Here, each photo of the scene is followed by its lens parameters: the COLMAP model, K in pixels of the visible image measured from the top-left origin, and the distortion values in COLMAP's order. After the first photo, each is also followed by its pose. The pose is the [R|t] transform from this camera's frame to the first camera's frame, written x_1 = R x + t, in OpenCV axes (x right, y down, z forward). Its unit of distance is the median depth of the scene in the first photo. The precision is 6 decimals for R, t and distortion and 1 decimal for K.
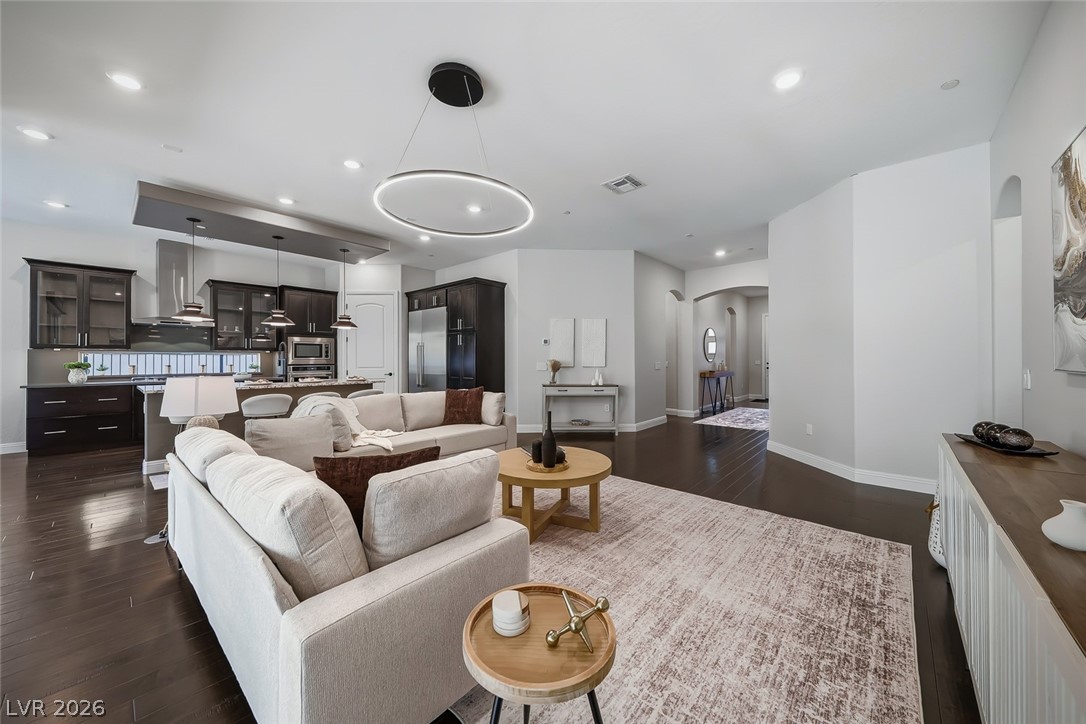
lens RADIAL K [[385.0, 0, 540.7], [0, 385.0, 355.7], [0, 0, 1]] dist [0.015702, -0.007996]
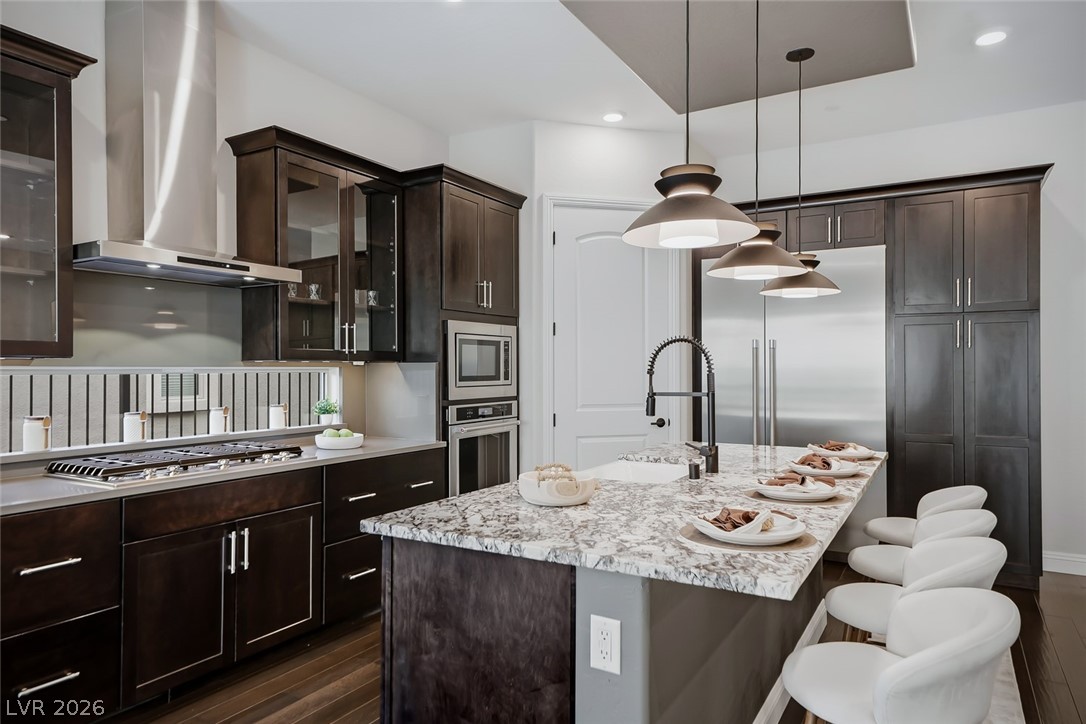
lens RADIAL K [[693.5, 0, 543.0], [0, 693.5, 362.0], [0, 0, 1]] dist [0.024583, 0.000897]
pose [[0.980605, 0.002647, 0.195979, -0.764292], [-0.002482, 0.999996, -0.001089, -0.012676], [-0.195981, 0.000581, 0.980607, 0.430493]]
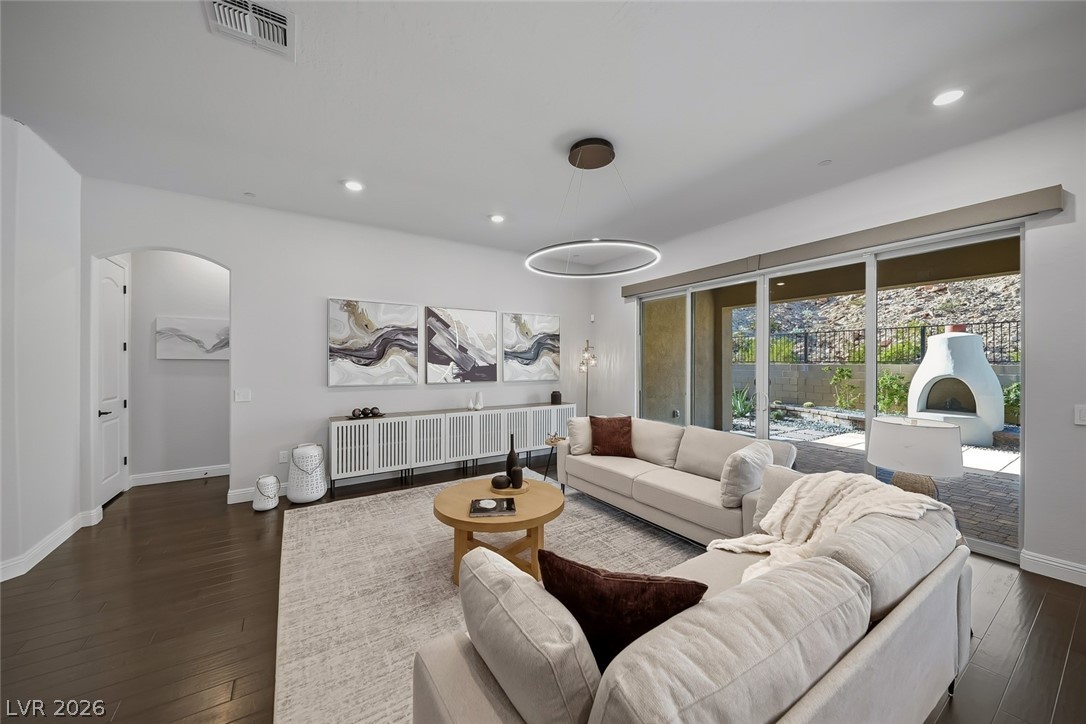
lens RADIAL K [[384.6, 0, 544.2], [0, 384.6, 364.2], [0, 0, 1]] dist [0.014974, -0.000061]
pose [[-0.966476, -0.000169, 0.256755, -0.155607], [-0.000712, 0.999998, -0.002019, -0.027864], [-0.256755, -0.002134, -0.966474, 0.880991]]
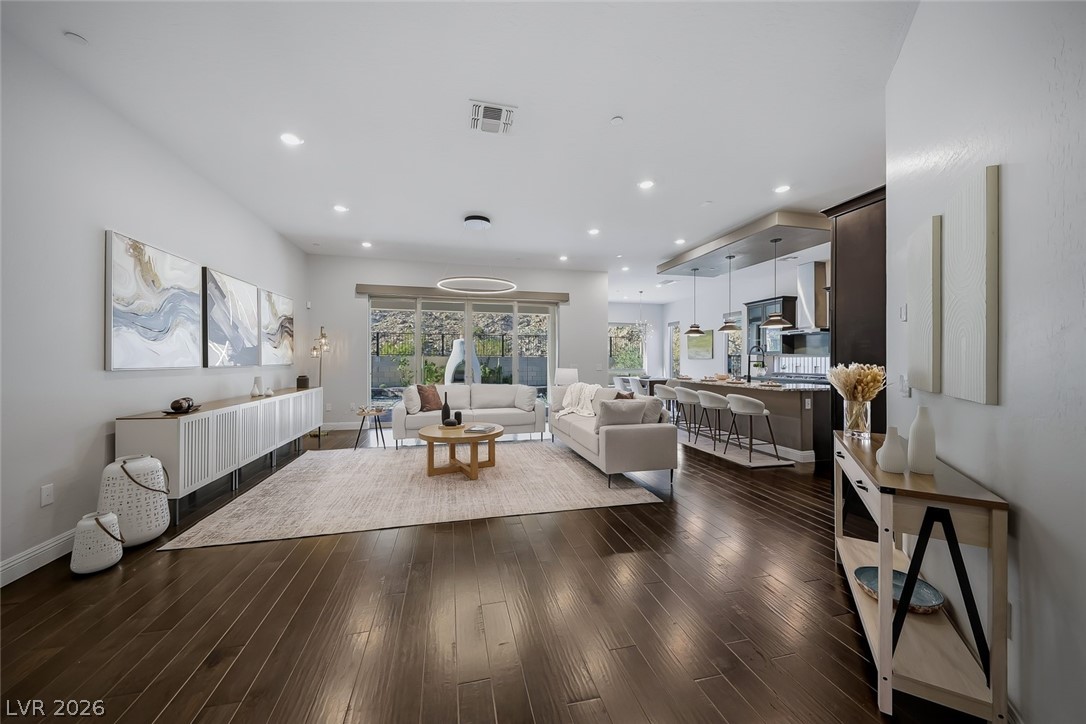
lens RADIAL K [[374.7, 0, 538.0], [0, 374.7, 360.9], [0, 0, 1]] dist [0.013598, -0.000096]
pose [[-0.568040, 0.002343, -0.822997, 0.484626], [0.005867, 0.999982, -0.001203, 0.004560], [0.822980, -0.005512, -0.568044, 0.956056]]
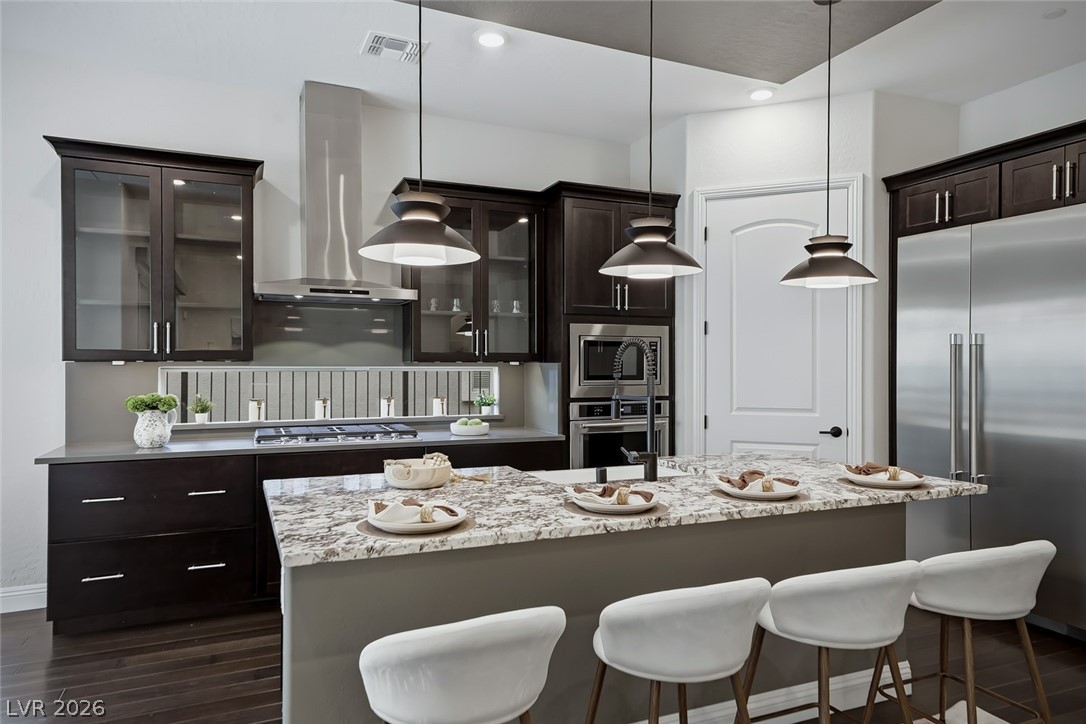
lens RADIAL K [[705.6, 0, 545.8], [0, 705.6, 362.6], [0, 0, 1]] dist [0.020181, 0.000731]
pose [[0.911168, 0.003873, -0.412016, -0.441001], [-0.000643, 0.999968, 0.007978, -0.018977], [0.412034, -0.007004, 0.911142, 0.421409]]
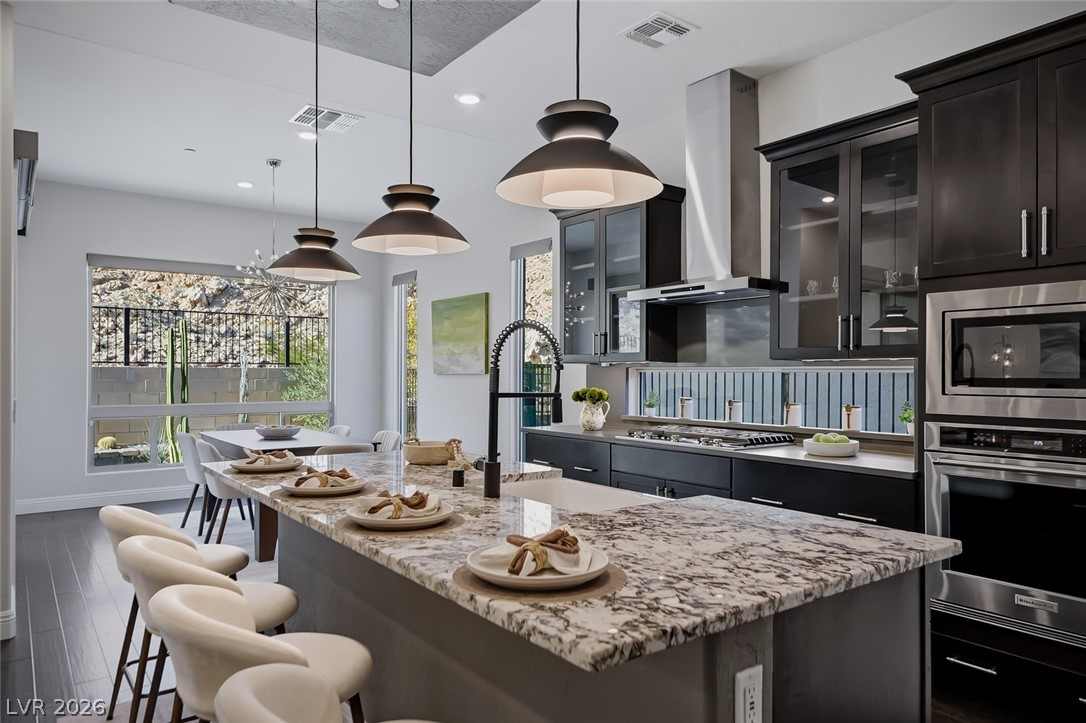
lens RADIAL K [[705.6, 0, 545.8], [0, 705.6, 362.1], [0, 0, 1]] dist [0.020181, 0.000731]
pose [[-0.193718, -0.016090, -0.980925, -0.224231], [0.003287, 0.999849, -0.017049, -0.002360], [0.981052, -0.006527, -0.193636, 0.953828]]
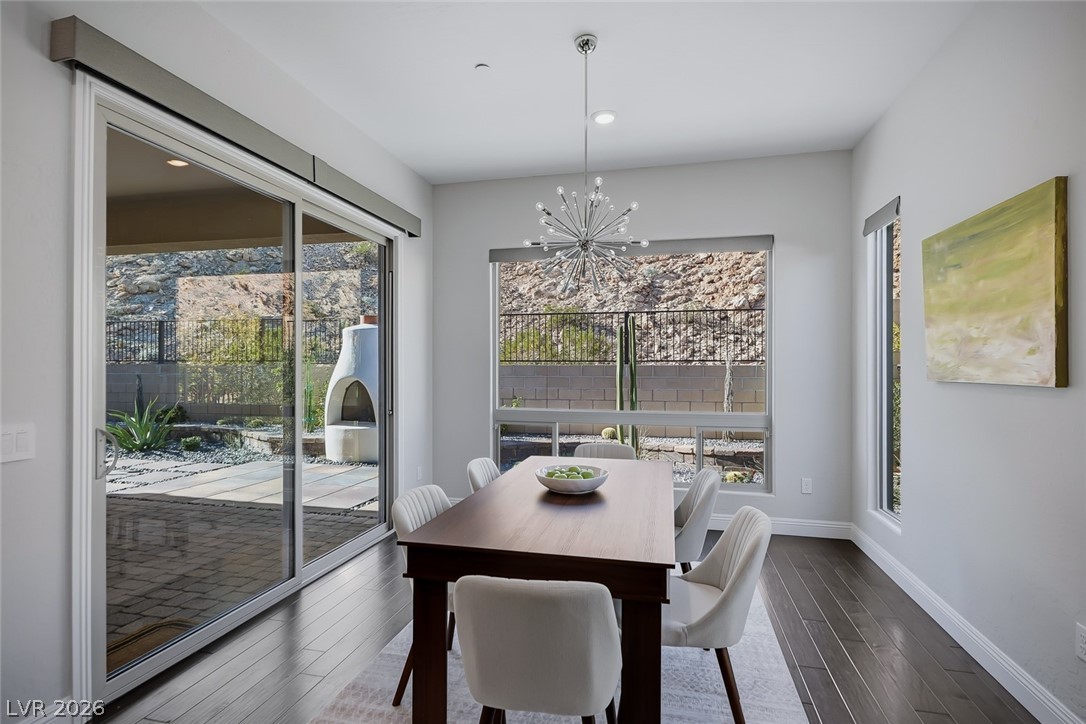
lens RADIAL K [[545.0, 0, 543.0], [0, 545.0, 362.0], [0, 0, 1]] dist [0.001244, 0.000144]
pose [[-0.877695, -0.004020, -0.479204, -0.835336], [0.002282, 0.999918, -0.012567, -0.014166], [0.479215, -0.012124, -0.877614, 0.794029]]
